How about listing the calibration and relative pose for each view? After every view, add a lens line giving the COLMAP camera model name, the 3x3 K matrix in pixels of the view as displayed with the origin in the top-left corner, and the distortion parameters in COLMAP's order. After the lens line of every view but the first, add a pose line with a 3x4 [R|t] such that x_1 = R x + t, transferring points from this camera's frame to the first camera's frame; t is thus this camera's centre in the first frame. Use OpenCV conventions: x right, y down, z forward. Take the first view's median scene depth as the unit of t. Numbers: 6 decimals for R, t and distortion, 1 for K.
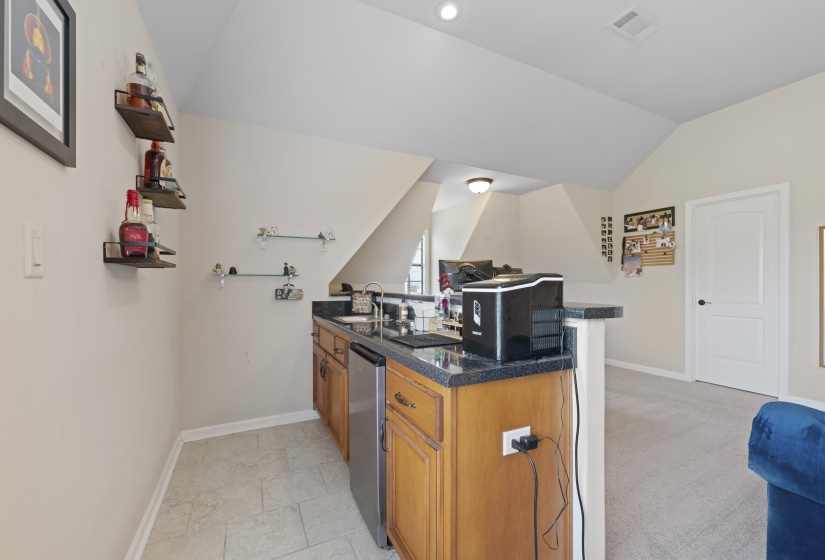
lens RADIAL K [[328.4, 0, 409.8], [0, 328.4, 281.4], [0, 0, 1]] dist [-0.003300, 0.000154]
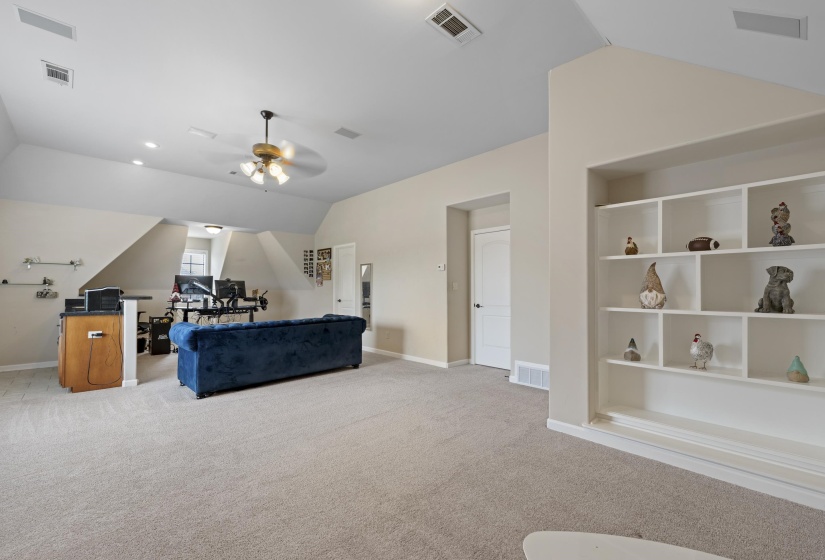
lens RADIAL K [[328.4, 0, 409.8], [0, 328.4, 281.4], [0, 0, 1]] dist [-0.003300, 0.000154]
pose [[0.947549, 0.010719, 0.319430, 0.636841], [-0.004726, 0.999798, -0.019533, -0.005845], [-0.319575, 0.016999, 0.947408, -0.899972]]
